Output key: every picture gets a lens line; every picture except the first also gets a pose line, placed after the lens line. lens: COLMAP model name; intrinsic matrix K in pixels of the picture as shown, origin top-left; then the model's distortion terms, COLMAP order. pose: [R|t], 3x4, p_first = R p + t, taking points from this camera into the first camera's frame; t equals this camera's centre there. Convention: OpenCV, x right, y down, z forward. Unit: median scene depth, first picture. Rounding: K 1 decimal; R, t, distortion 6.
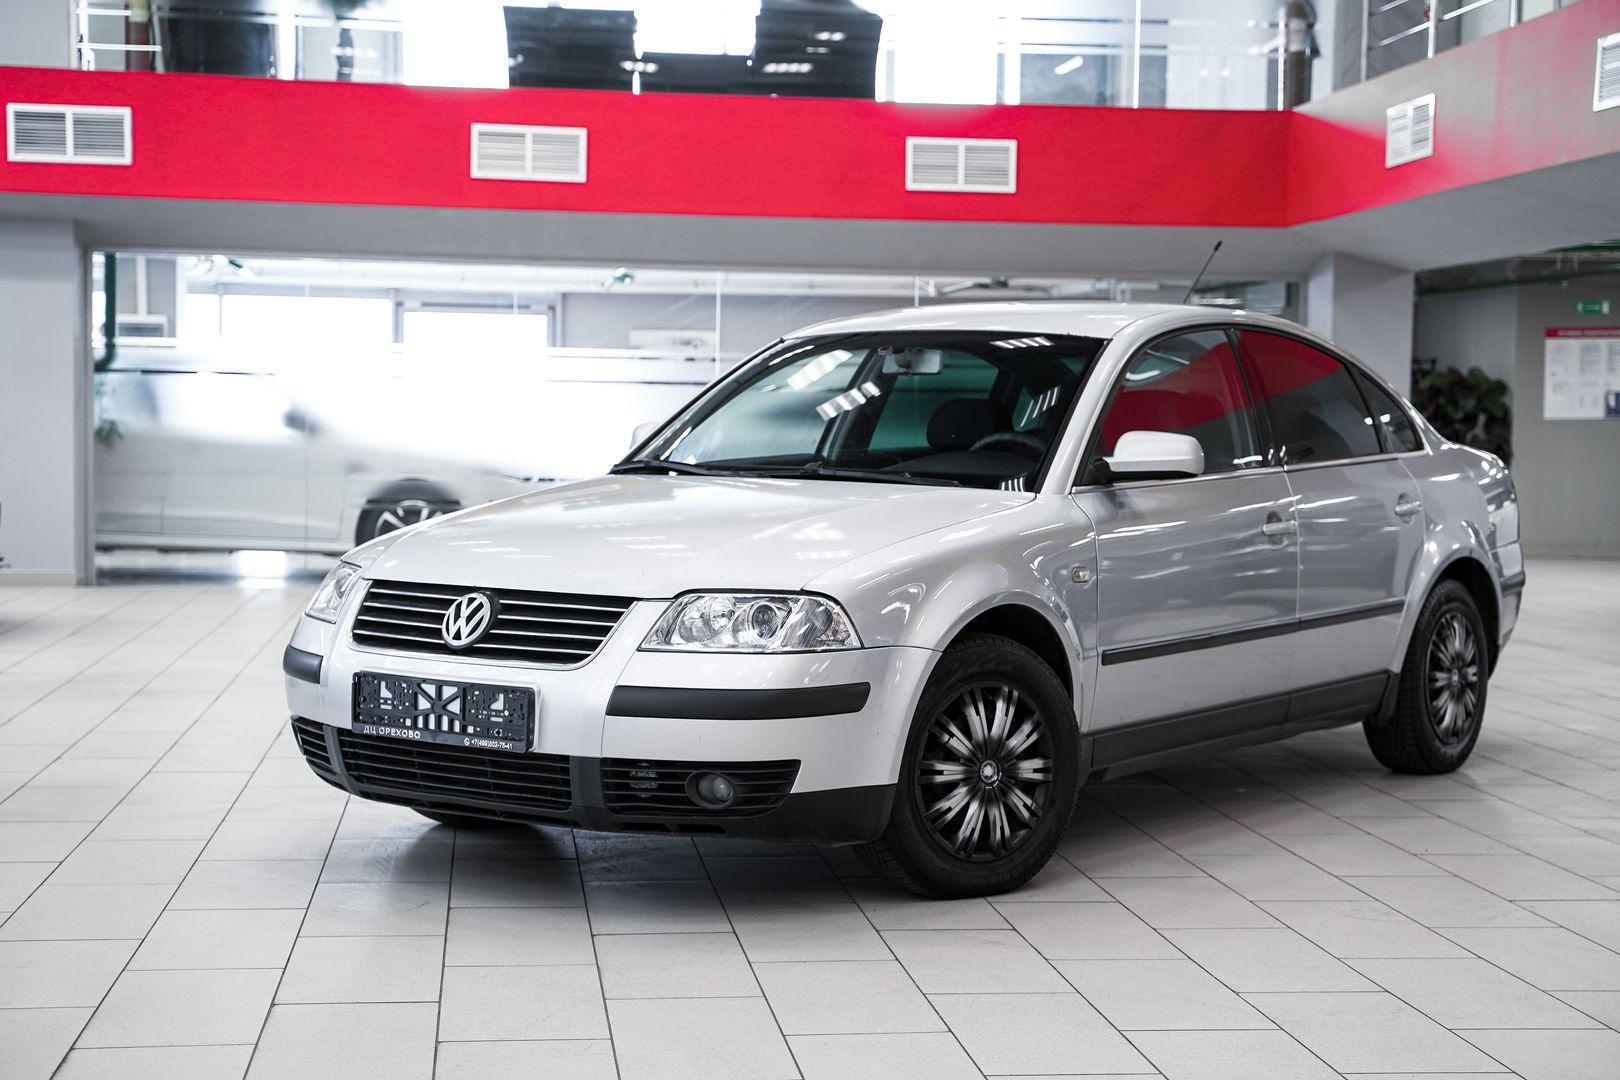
lens RADIAL K [[2477.5, 0, 810.0], [0, 2477.5, 540.0], [0, 0, 1]] dist [0.173380, 0.039949]
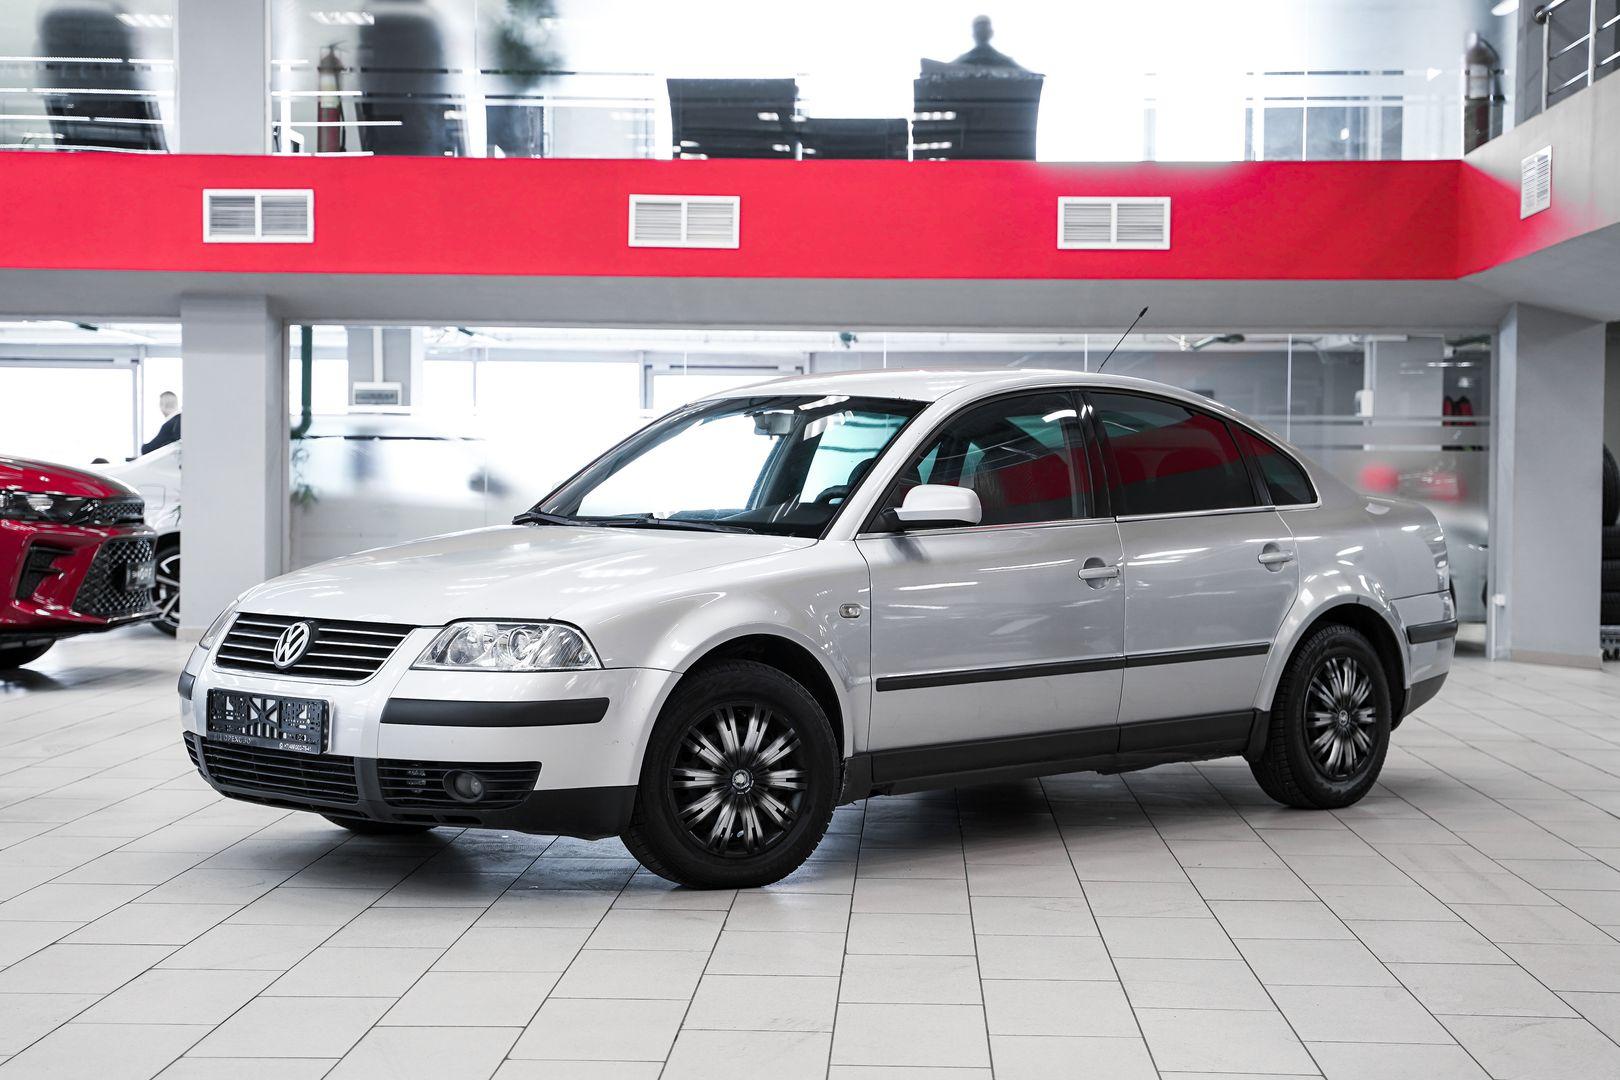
lens RADIAL K [[2714.6, 0, 816.1], [0, 2714.6, 560.1], [0, 0, 1]] dist [0.154211, 0.027523]
pose [[0.986999, -0.000618, -0.160726, 0.302874], [-0.002645, 0.999795, -0.020084, 0.016364], [0.160706, 0.020248, 0.986795, -0.236184]]
